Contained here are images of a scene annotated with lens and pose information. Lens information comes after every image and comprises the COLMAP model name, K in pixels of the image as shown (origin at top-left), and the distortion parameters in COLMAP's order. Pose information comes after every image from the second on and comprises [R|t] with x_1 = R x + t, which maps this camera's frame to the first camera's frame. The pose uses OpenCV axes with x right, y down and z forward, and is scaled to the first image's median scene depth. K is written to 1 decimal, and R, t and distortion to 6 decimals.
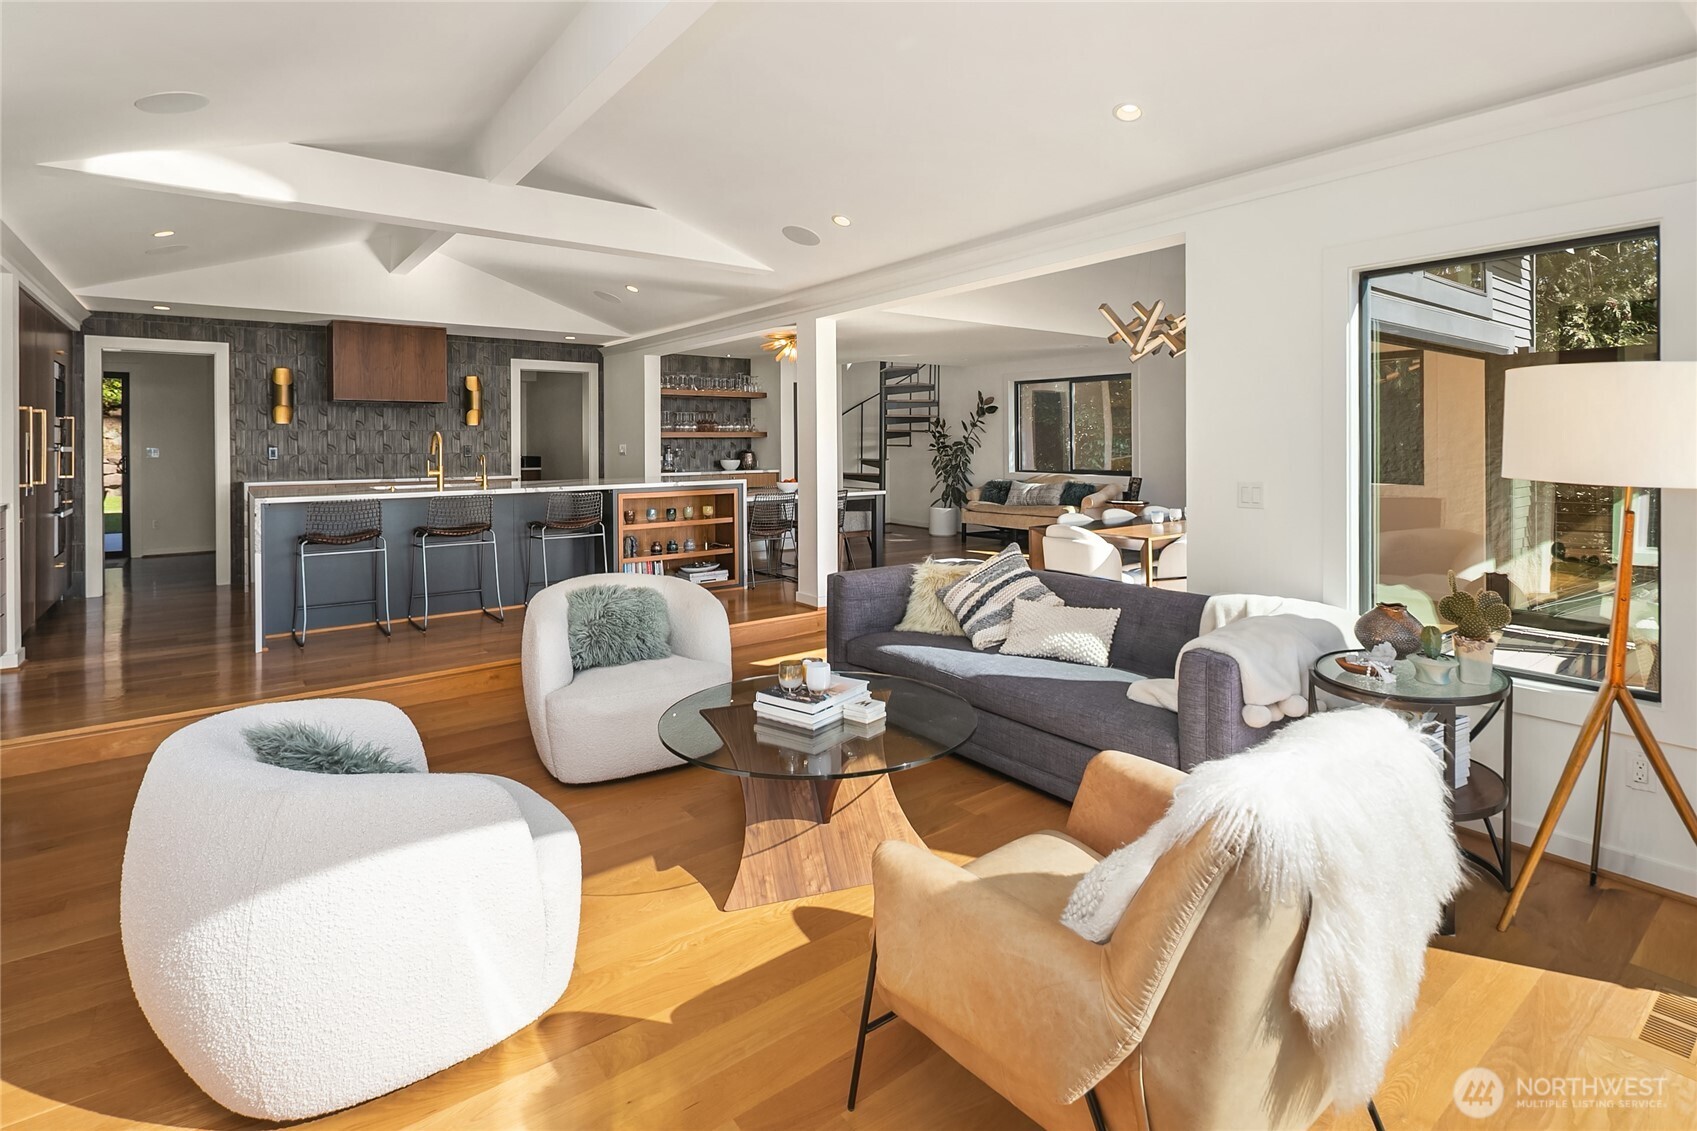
lens RADIAL K [[810.4, 0, 842.9], [0, 810.4, 530.6], [0, 0, 1]] dist [0.001552, 0.000243]
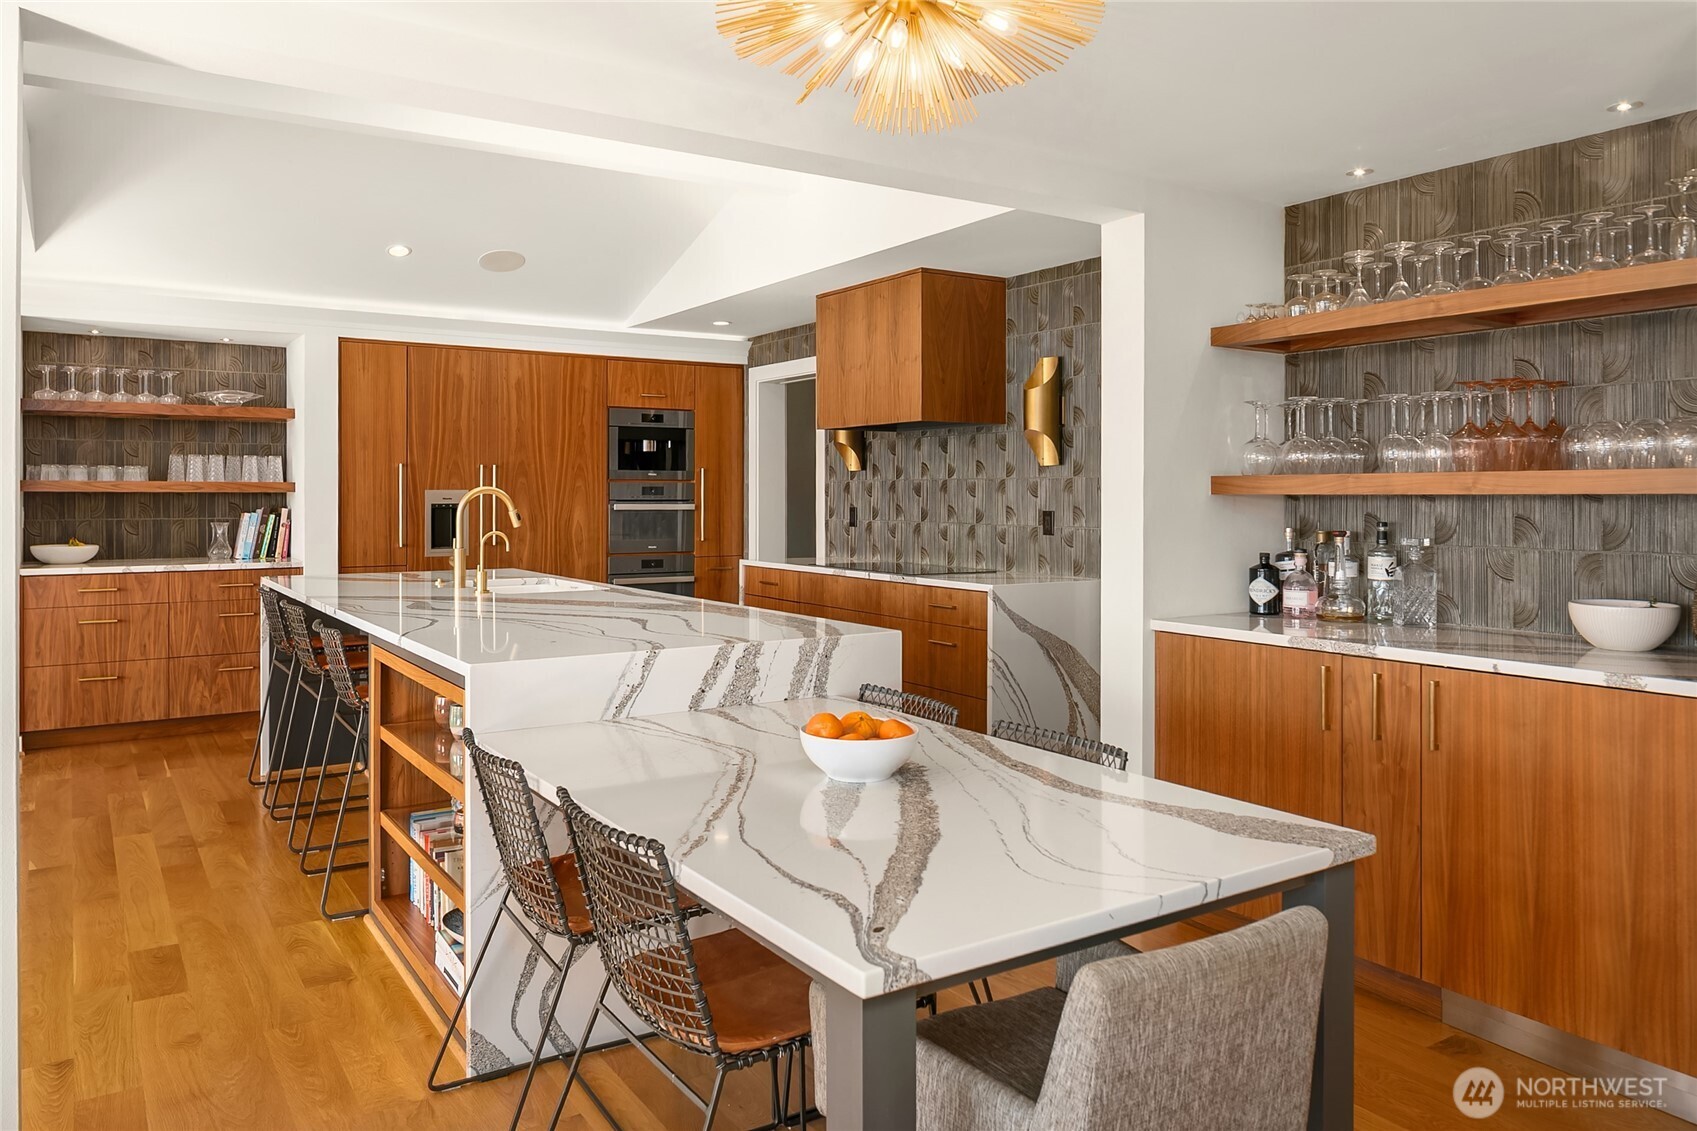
lens RADIAL K [[1185.5, 0, 850.3], [0, 1185.5, 491.7], [0, 0, 1]] dist [0.001434, -0.000192]
pose [[-0.071425, 0.005698, -0.997430, 0.210101], [-0.108299, 0.994028, 0.013434, -0.116264], [0.991549, 0.108980, -0.070381, 0.974415]]
